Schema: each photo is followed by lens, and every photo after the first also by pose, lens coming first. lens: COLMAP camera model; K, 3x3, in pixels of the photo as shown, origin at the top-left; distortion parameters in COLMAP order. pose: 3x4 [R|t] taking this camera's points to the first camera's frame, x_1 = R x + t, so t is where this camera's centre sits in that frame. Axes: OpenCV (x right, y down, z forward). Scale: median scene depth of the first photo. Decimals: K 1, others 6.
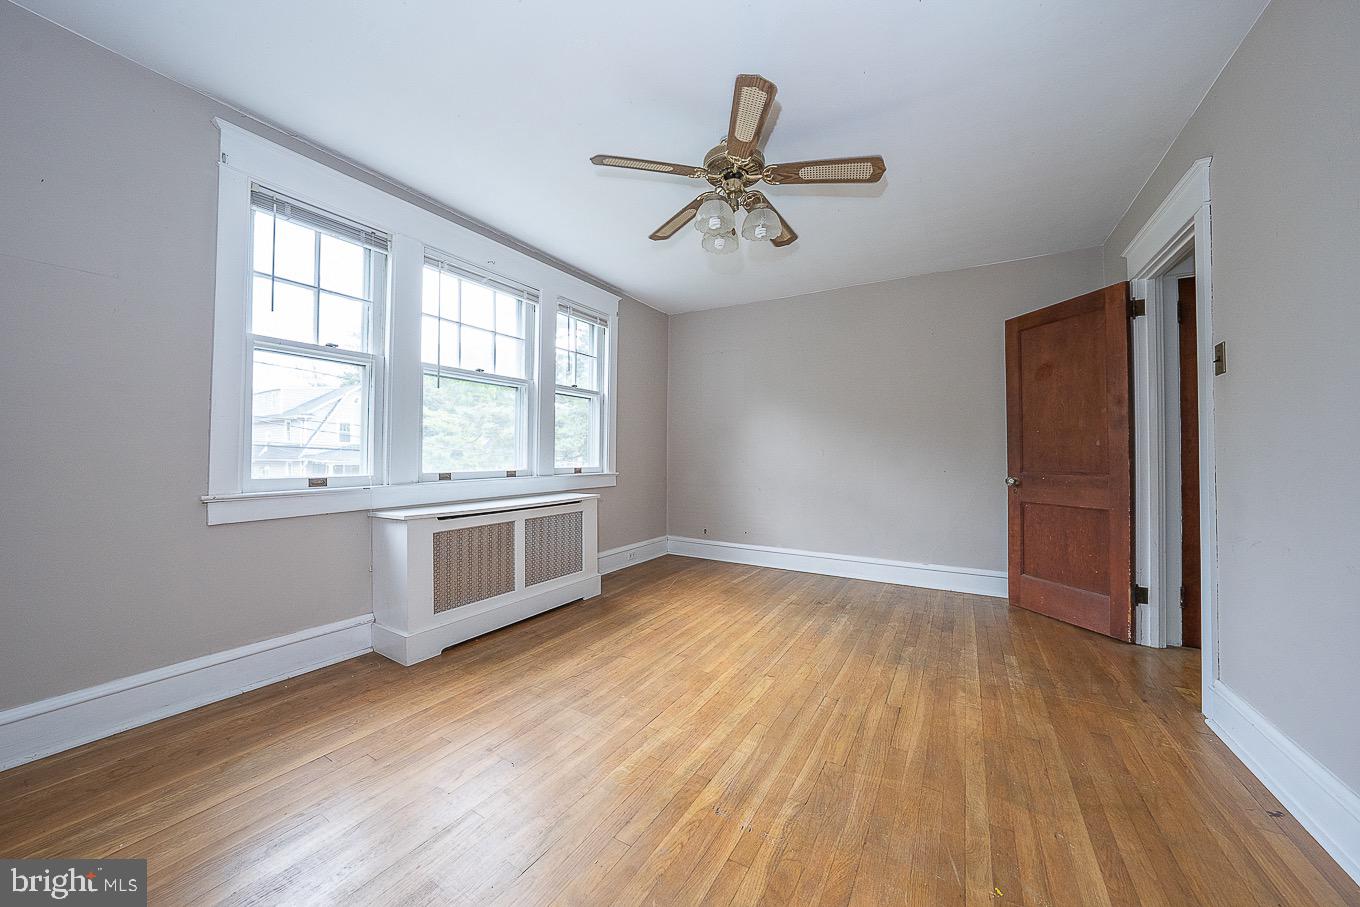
lens RADIAL K [[473.2, 0, 684.5], [0, 473.2, 451.6], [0, 0, 1]] dist [-0.022682, 0.004204]
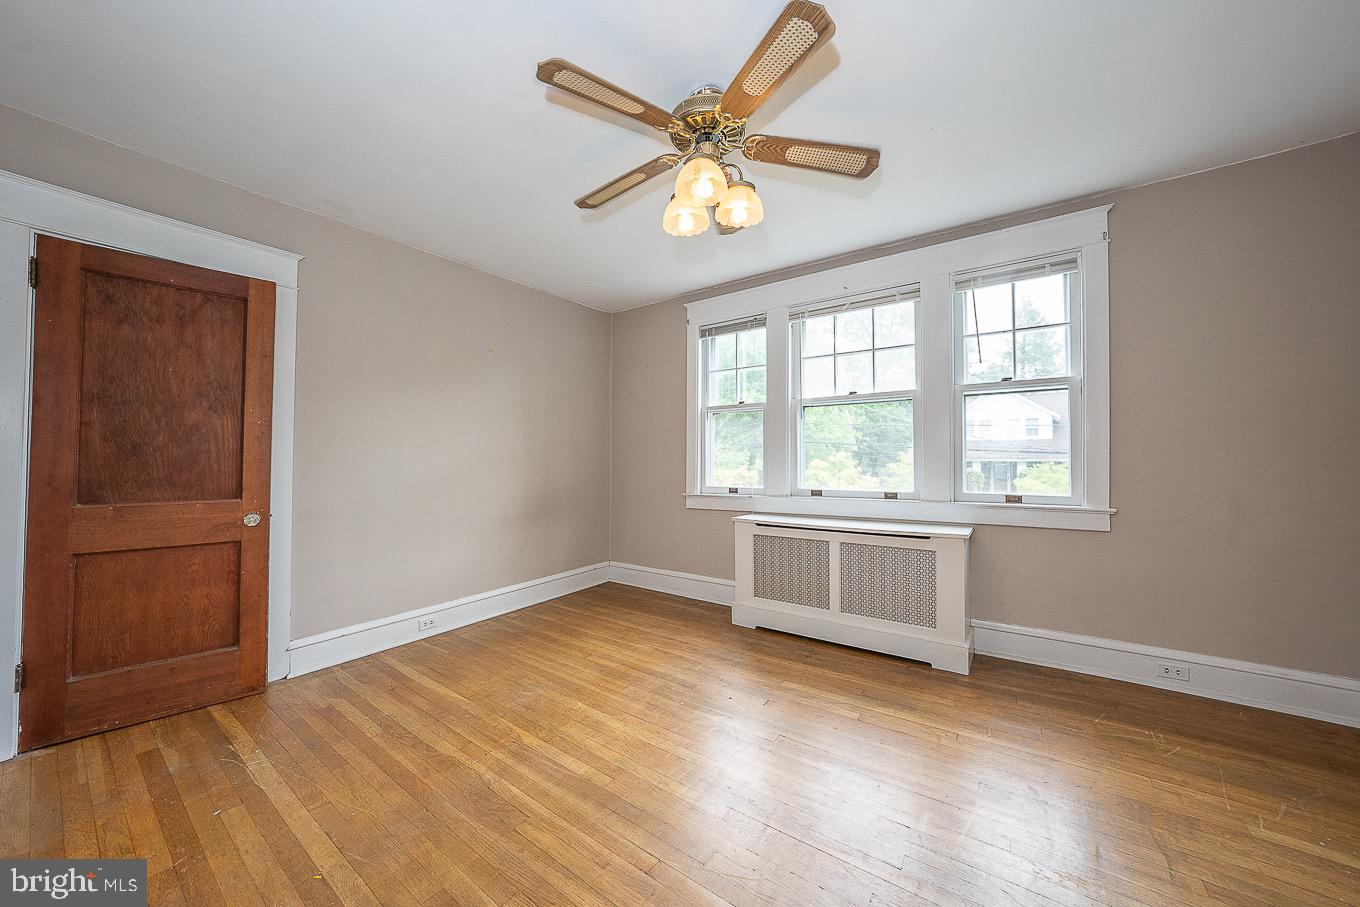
lens RADIAL K [[473.2, 0, 684.5], [0, 473.2, 451.6], [0, 0, 1]] dist [-0.022682, 0.004204]
pose [[-0.079965, -0.020066, -0.996596, 0.694592], [0.011526, 0.999712, -0.021054, -0.028951], [0.996731, -0.013171, -0.079711, 0.789290]]
